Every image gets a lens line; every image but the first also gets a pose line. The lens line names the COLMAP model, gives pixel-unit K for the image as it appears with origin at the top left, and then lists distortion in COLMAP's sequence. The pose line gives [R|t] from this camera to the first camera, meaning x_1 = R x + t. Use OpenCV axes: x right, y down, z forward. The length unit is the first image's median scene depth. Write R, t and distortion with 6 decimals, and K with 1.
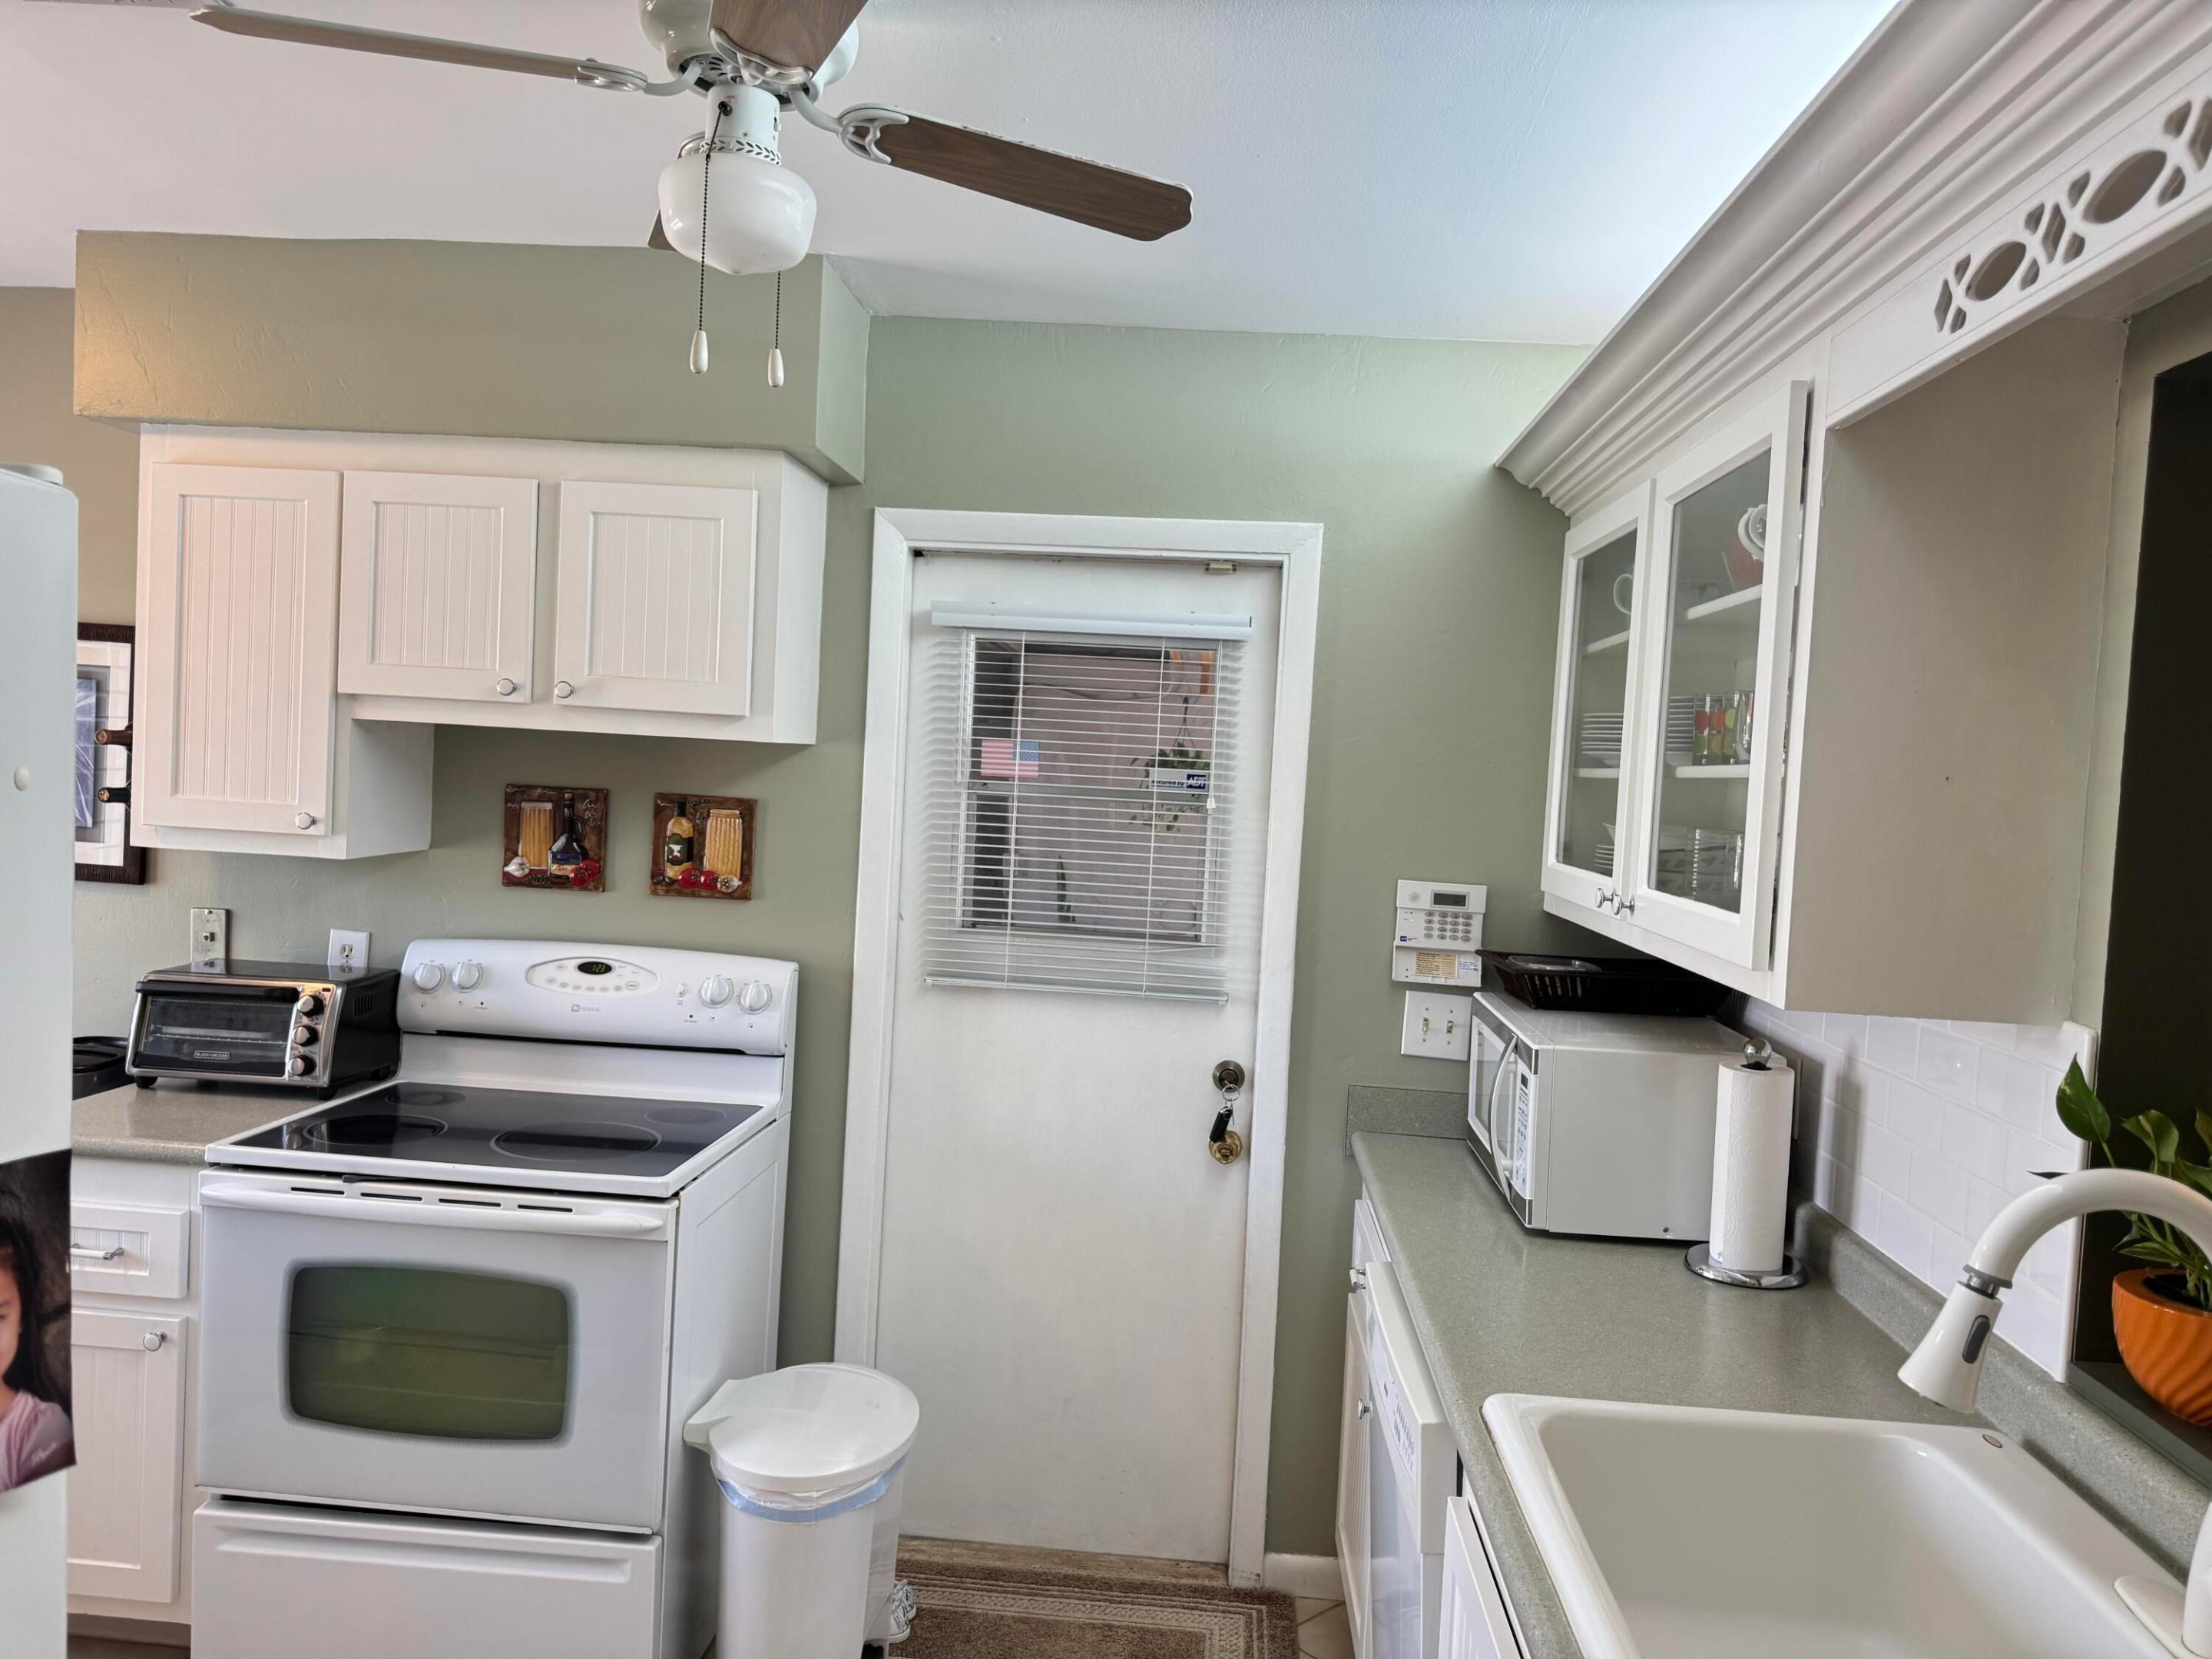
lens RADIAL K [[1545.6, 0, 1106.0], [0, 1545.6, 829.5], [0, 0, 1]] dist [0.151424, -0.309137]
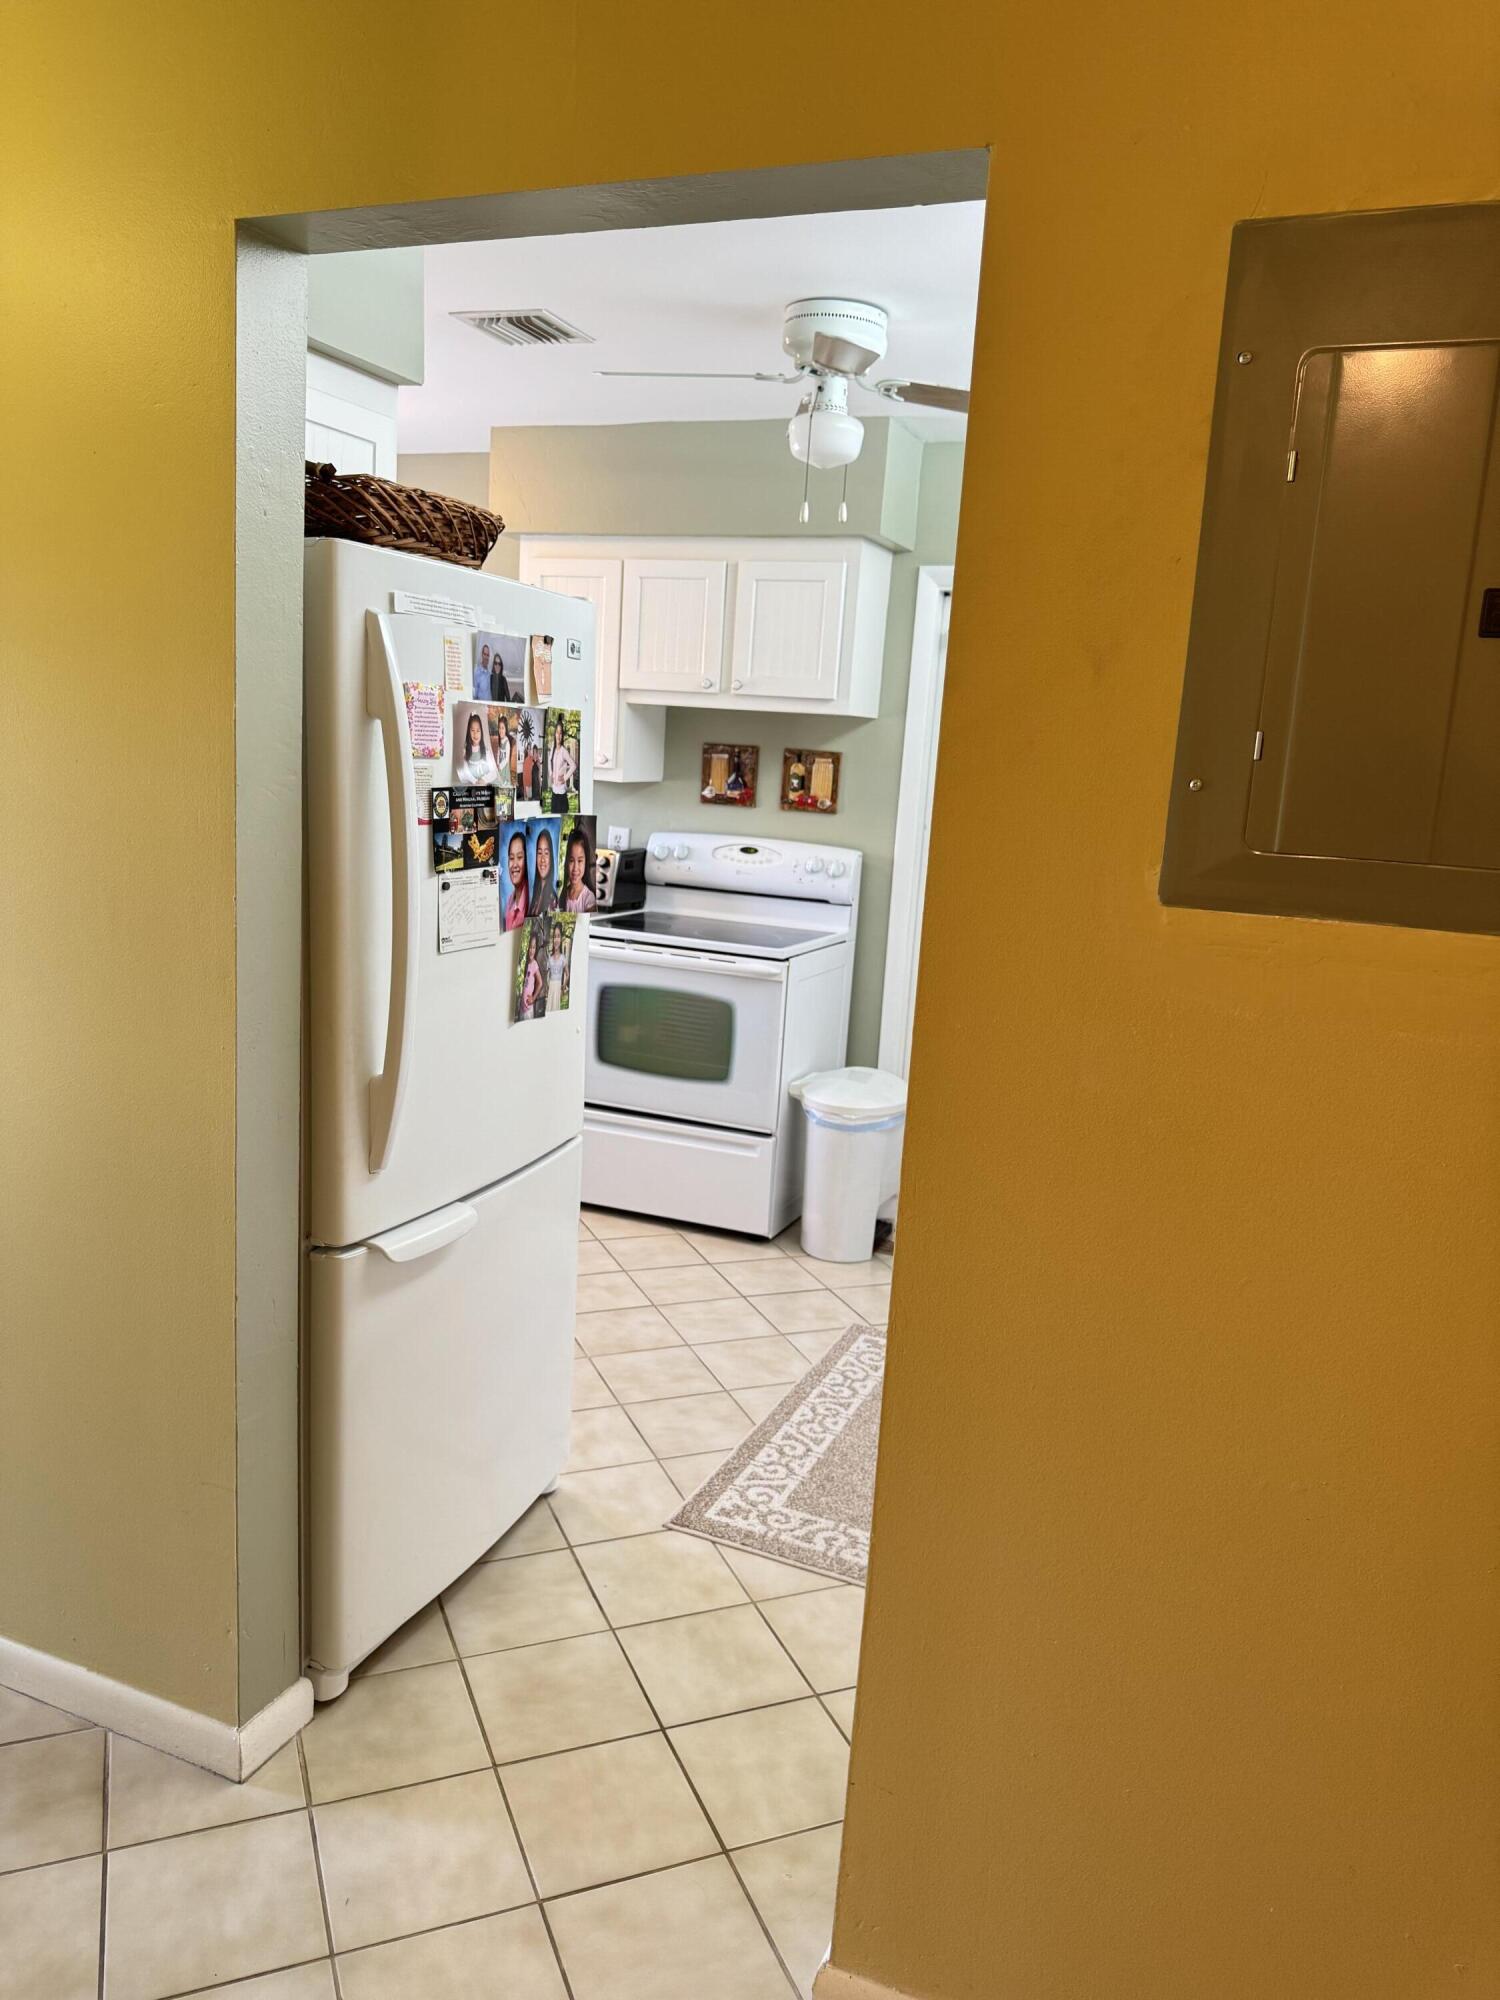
lens RADIAL K [[1397.4, 0, 750.0], [0, 1397.4, 1000.0], [0, 0, 1]] dist [0.151424, -0.309137]
pose [[0.950001, 0.062245, -0.305980, 0.162563], [-0.026083, 0.992323, 0.120888, 0.065603], [0.311155, -0.106863, 0.944332, -0.491199]]
